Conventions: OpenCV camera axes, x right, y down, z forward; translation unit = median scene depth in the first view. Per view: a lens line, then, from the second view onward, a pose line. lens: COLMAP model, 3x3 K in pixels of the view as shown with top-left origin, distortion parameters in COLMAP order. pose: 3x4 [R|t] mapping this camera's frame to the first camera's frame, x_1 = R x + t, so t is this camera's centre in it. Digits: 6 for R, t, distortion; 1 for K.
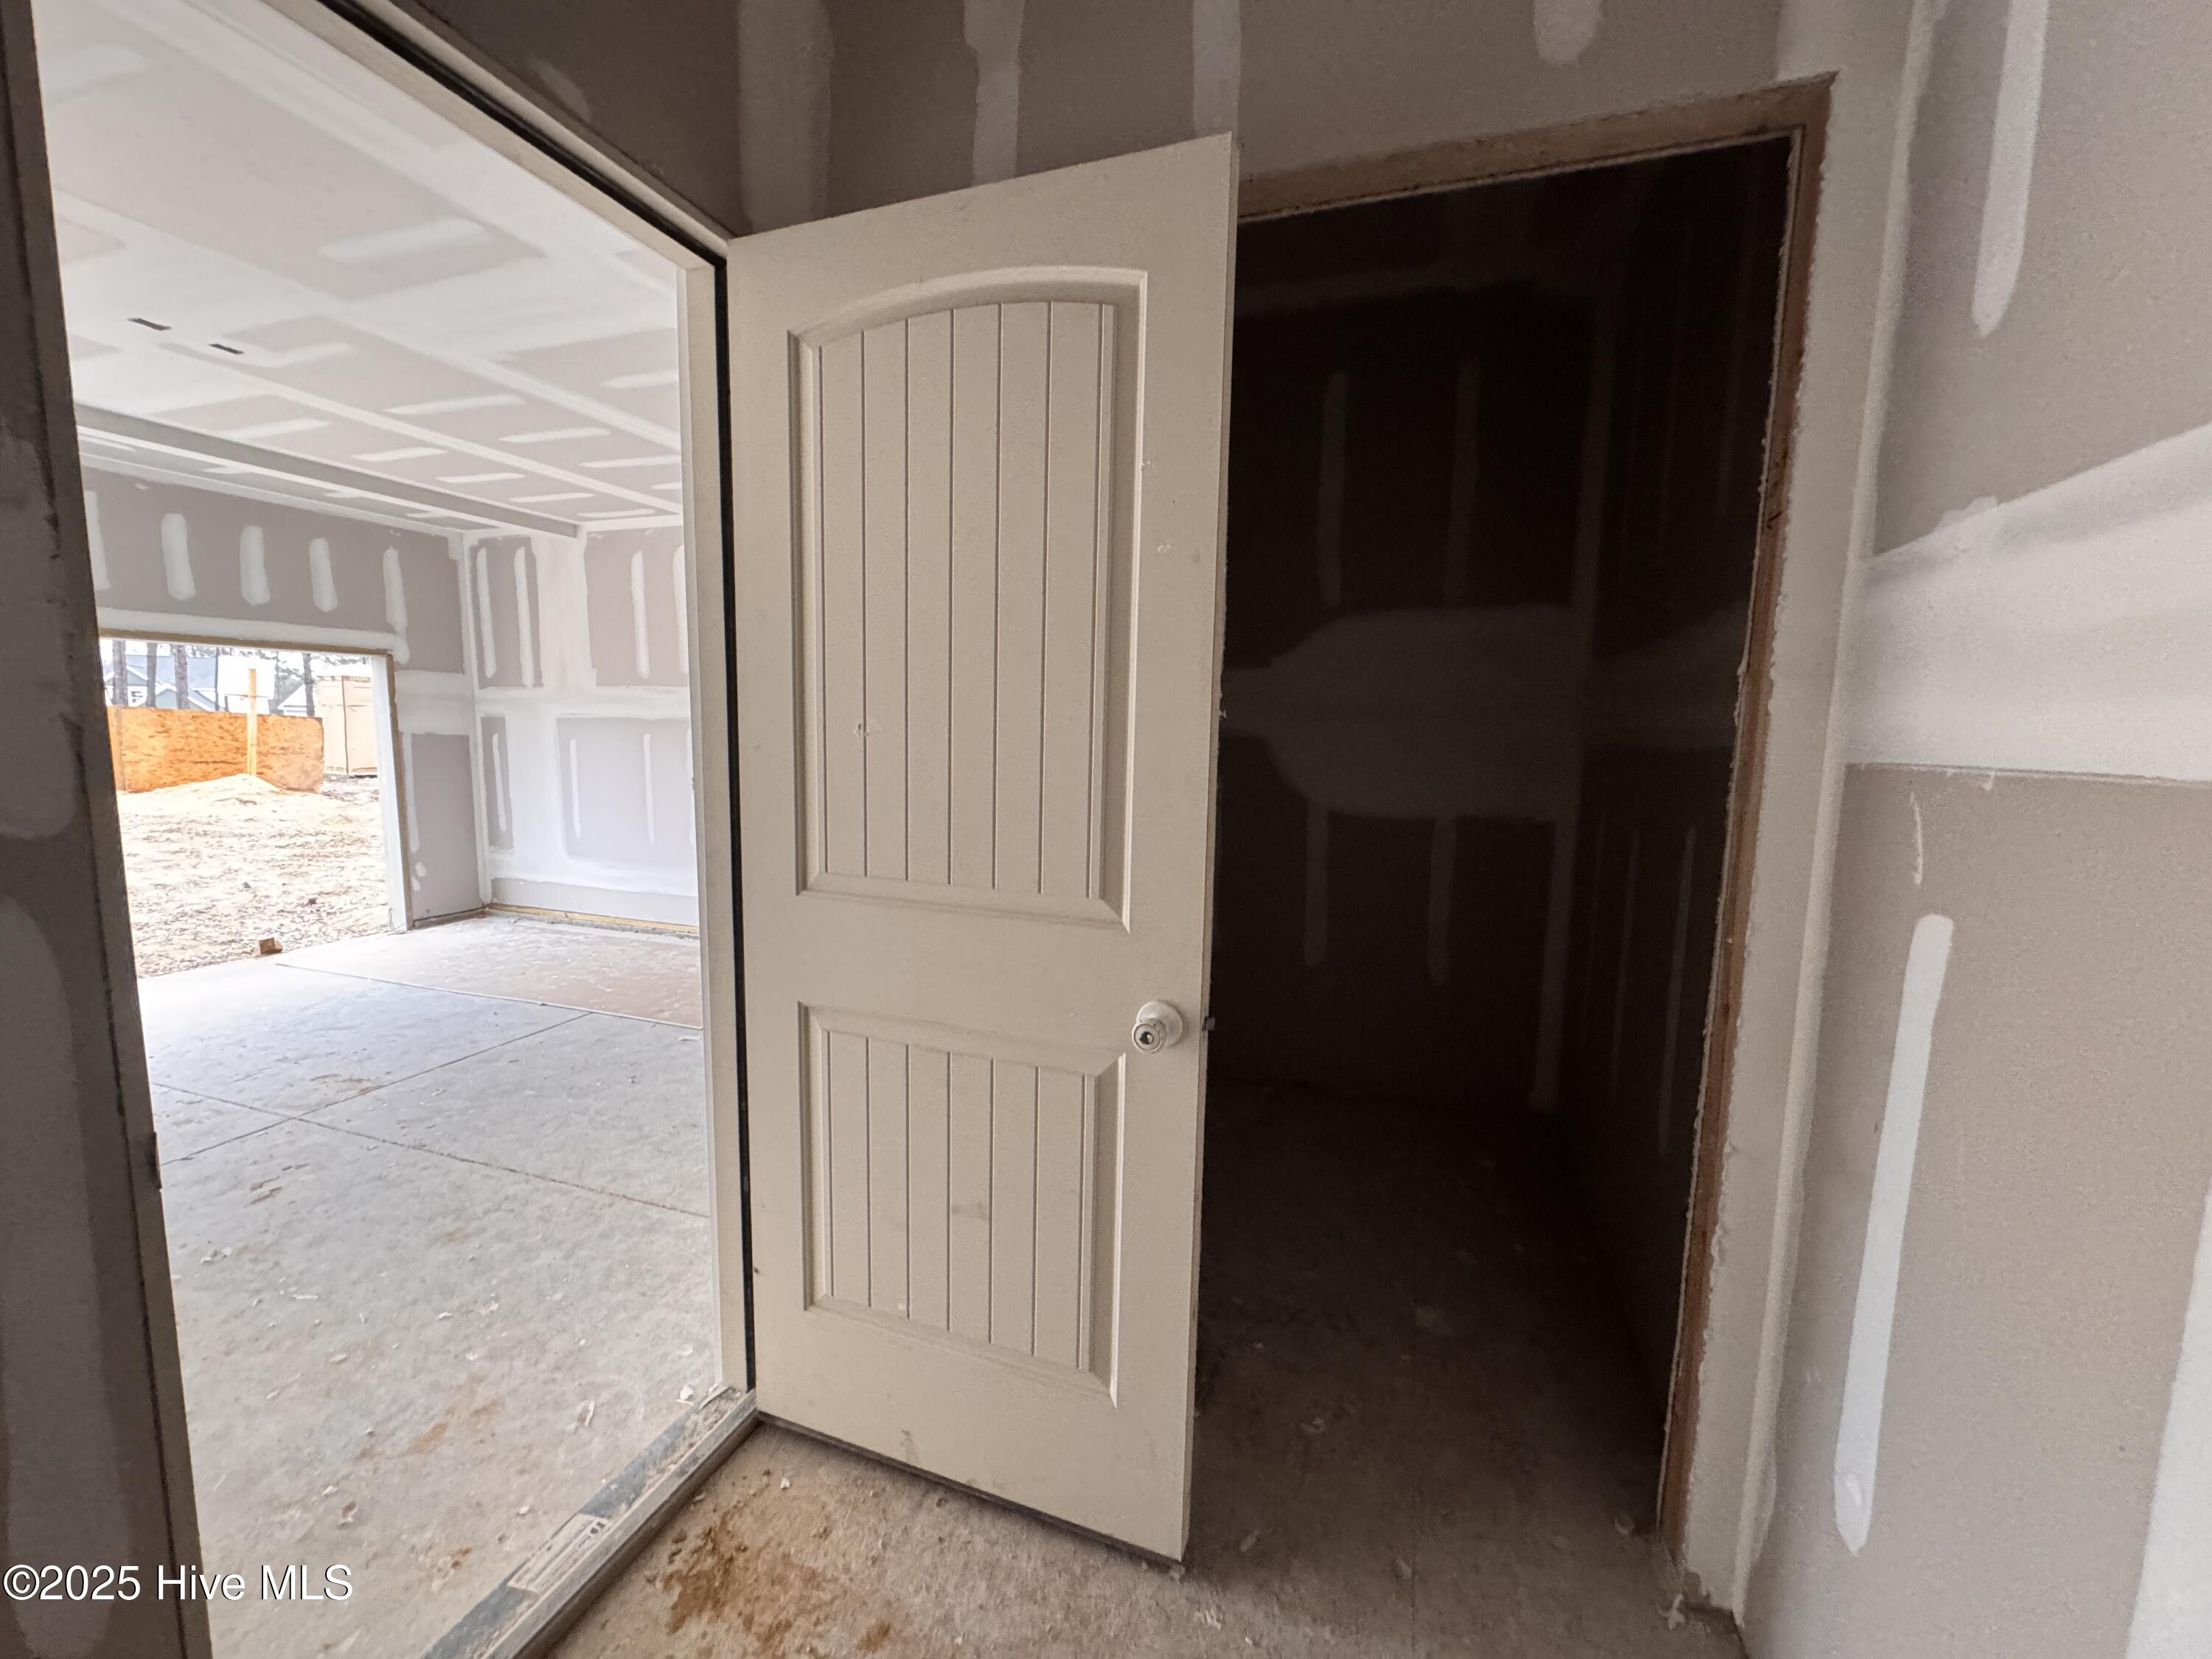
lens RADIAL K [[884.5, 0, 1106.0], [0, 884.5, 829.5], [0, 0, 1]] dist [-0.001074, -0.000026]
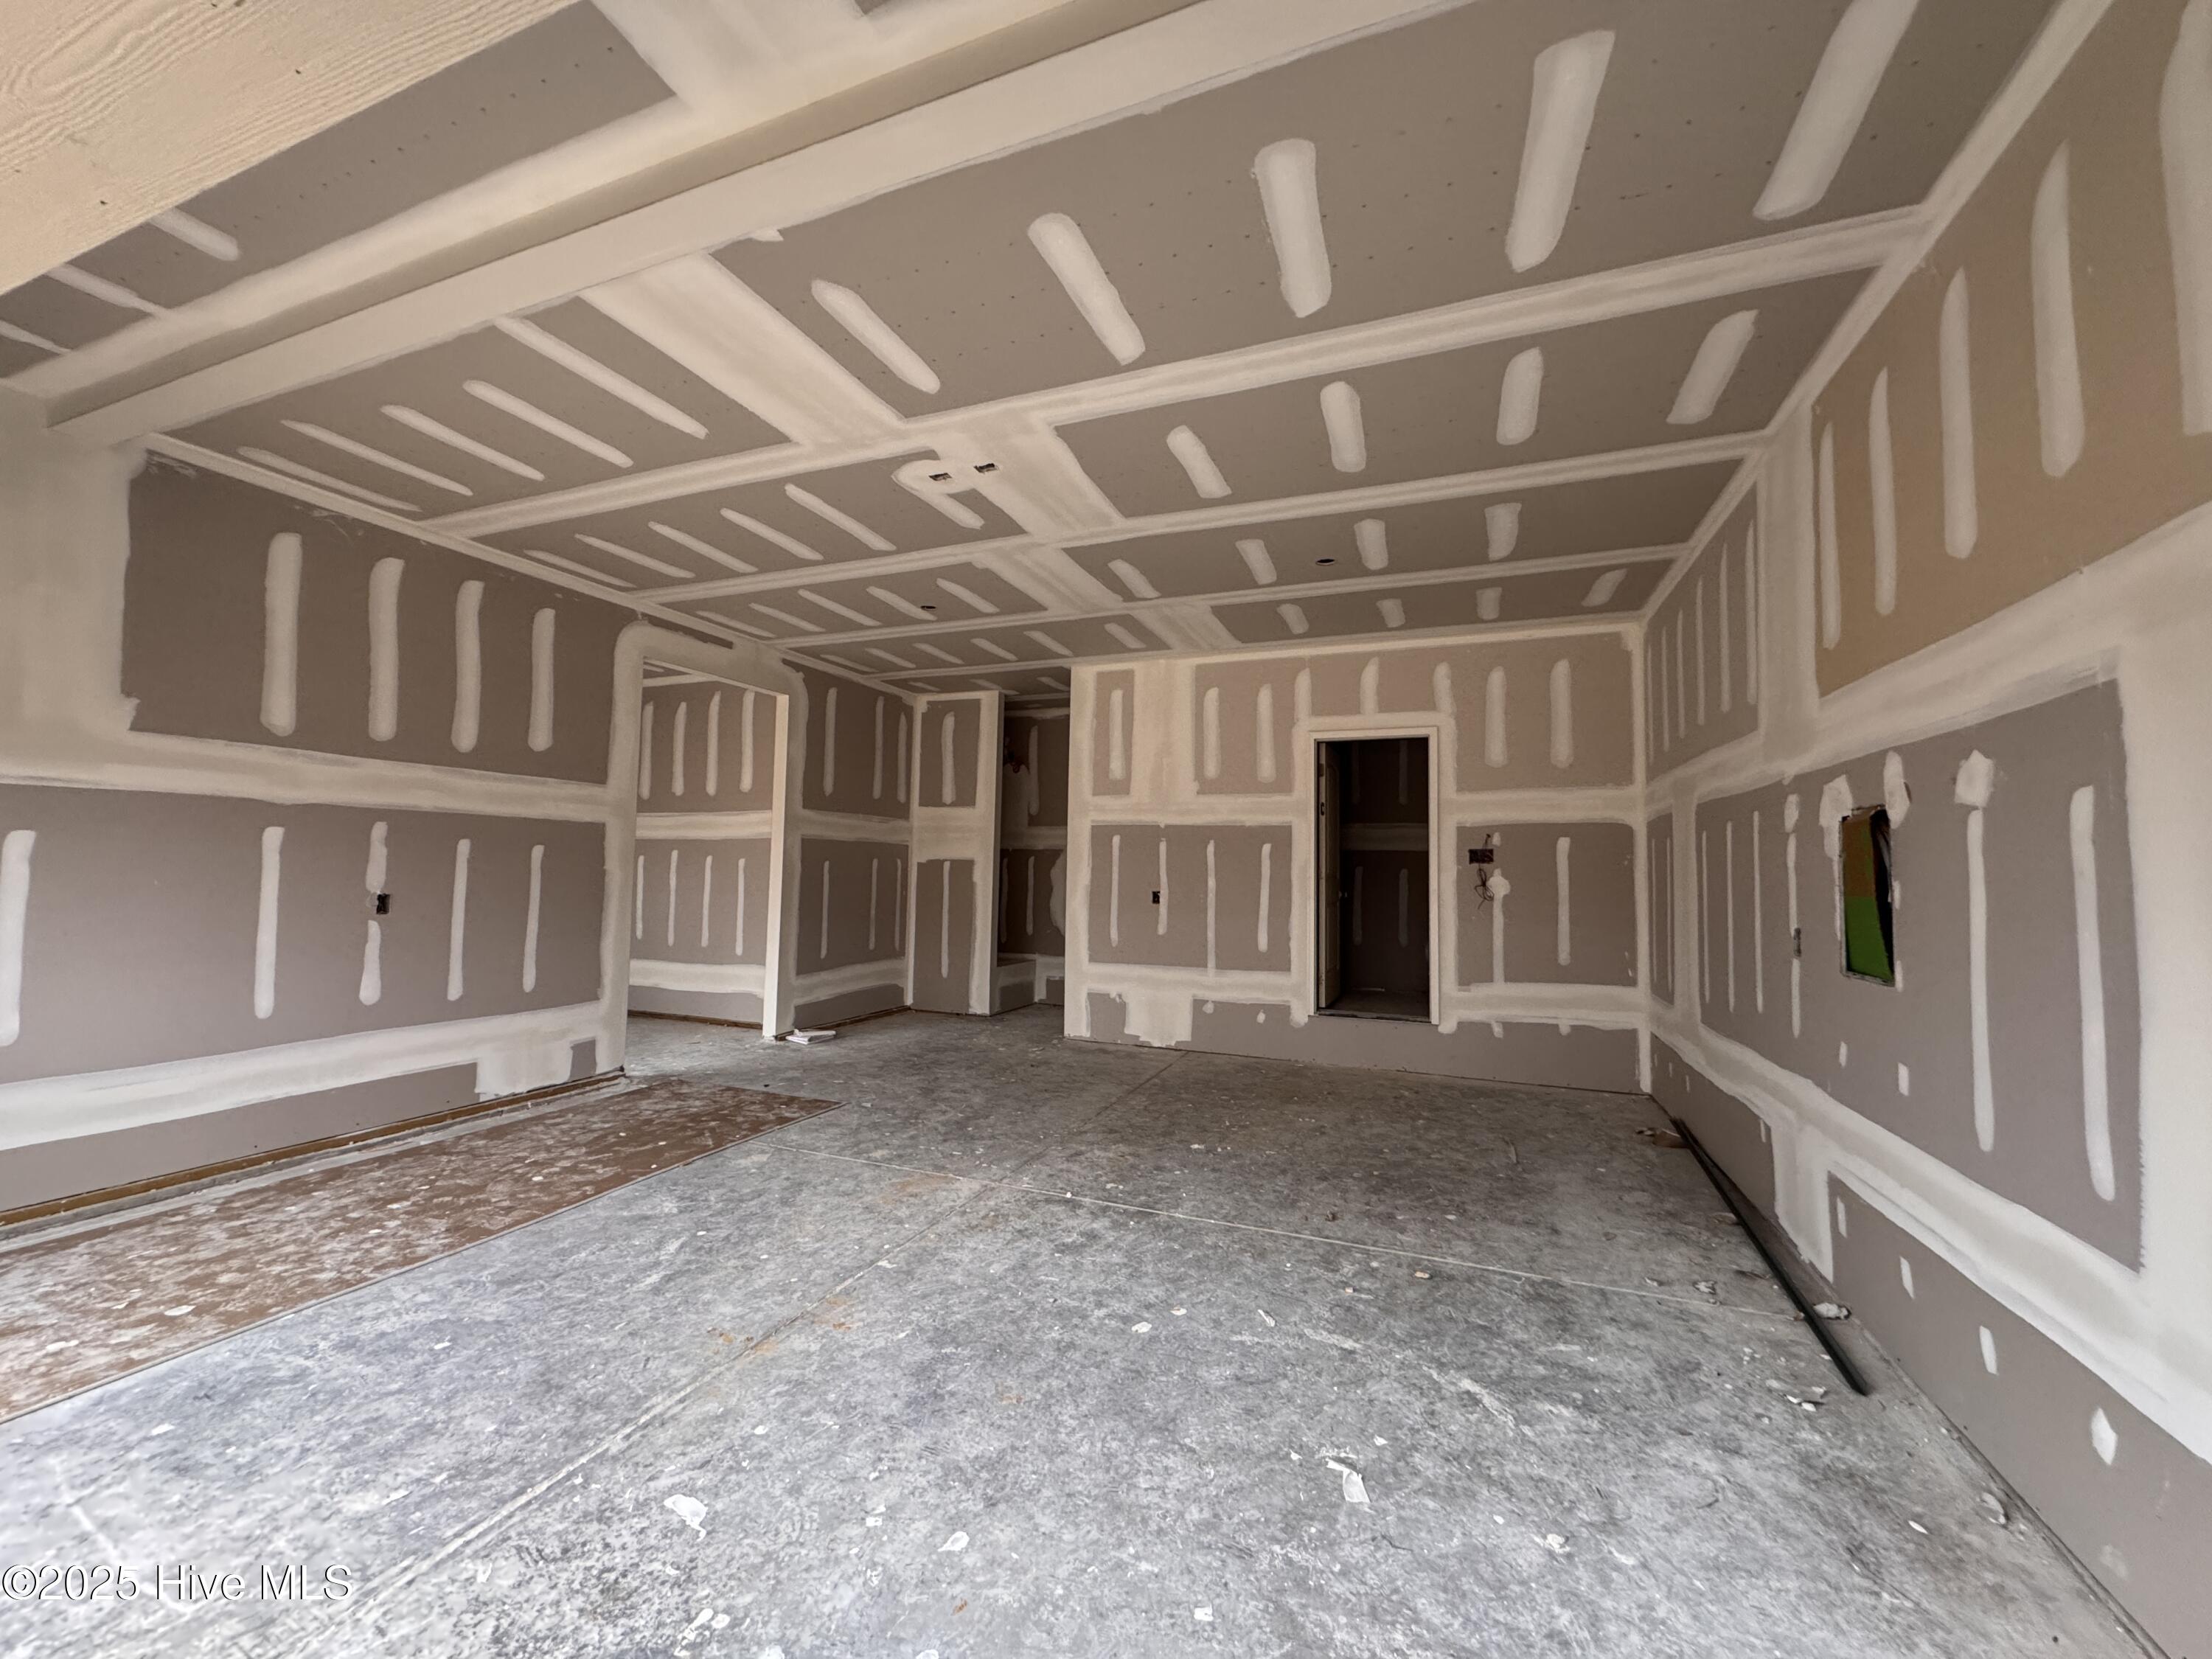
lens RADIAL K [[884.5, 0, 1106.0], [0, 884.5, 829.5], [0, 0, 1]] dist [-0.001074, -0.000026]
pose [[0.050174, 0.038606, 0.997994, -1.106399], [0.102205, 0.993808, -0.043582, -0.023285], [-0.993497, 0.104187, 0.045918, 0.426154]]
